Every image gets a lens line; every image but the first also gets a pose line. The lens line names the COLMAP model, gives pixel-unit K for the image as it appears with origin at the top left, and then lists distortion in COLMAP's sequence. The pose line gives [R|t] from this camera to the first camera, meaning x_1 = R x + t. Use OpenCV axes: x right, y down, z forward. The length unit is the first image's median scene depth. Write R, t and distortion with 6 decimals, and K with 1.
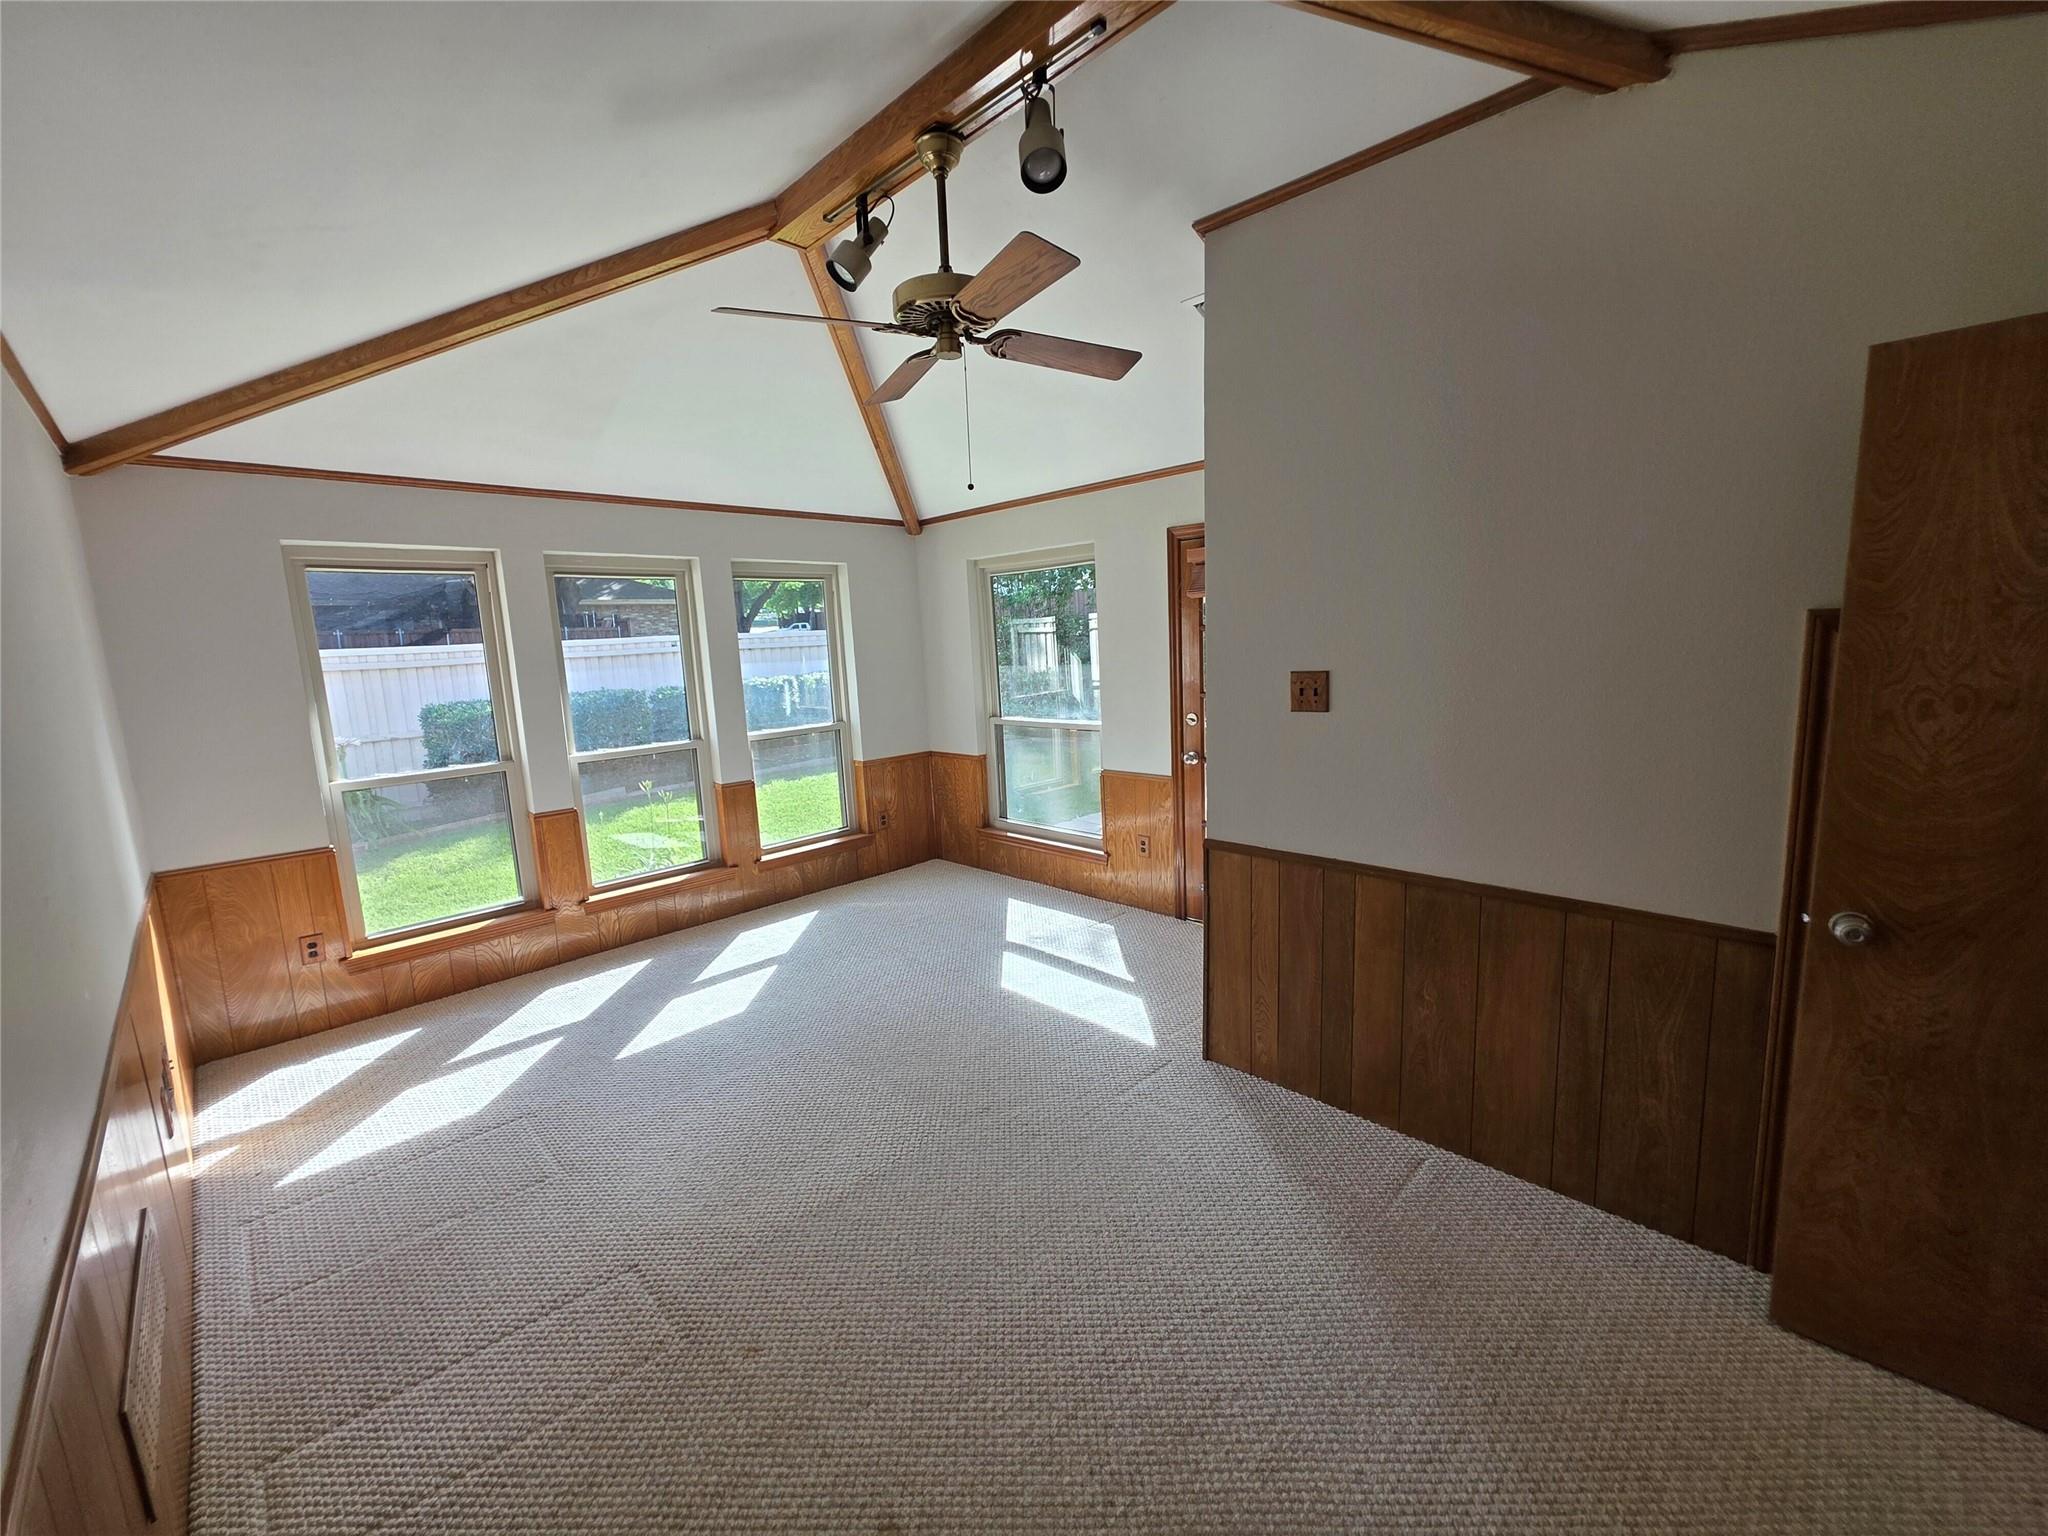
lens RADIAL K [[826.3, 0, 1031.5], [0, 826.3, 767.5], [0, 0, 1]] dist [0.004454, 0.000421]
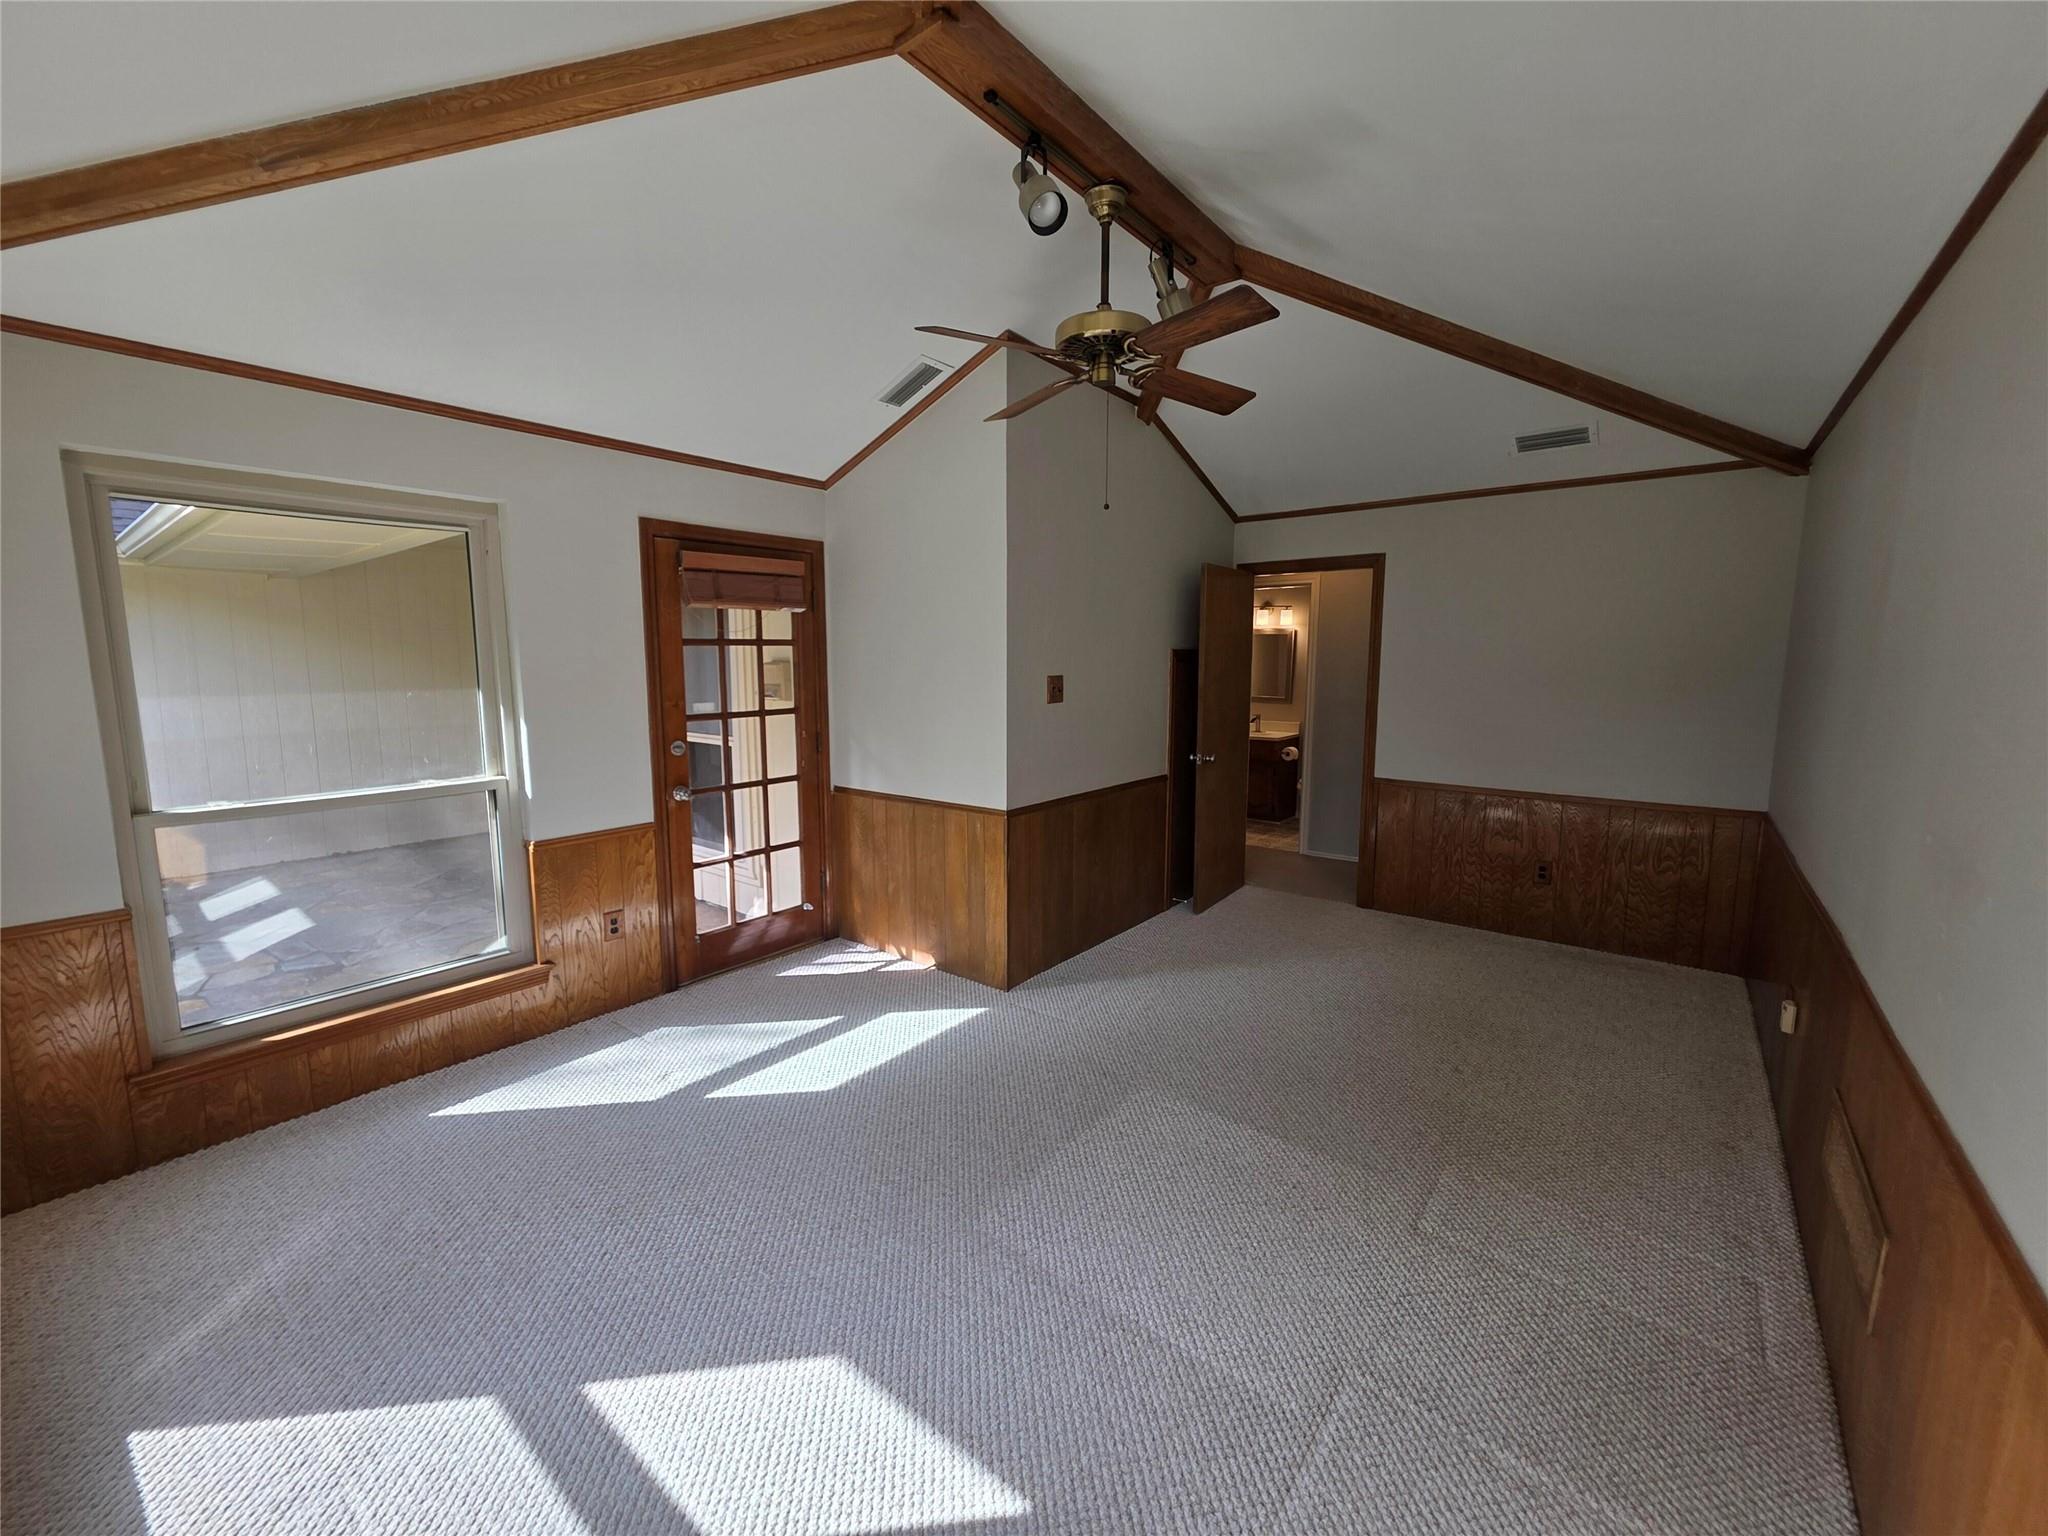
lens RADIAL K [[826.3, 0, 1026.7], [0, 826.3, 763.4], [0, 0, 1]] dist [0.004454, 0.000421]
pose [[-0.121019, -0.087912, 0.988750, -0.836713], [0.158450, 0.981588, 0.106669, -0.092547], [-0.979923, 0.169576, -0.104861, 0.887201]]
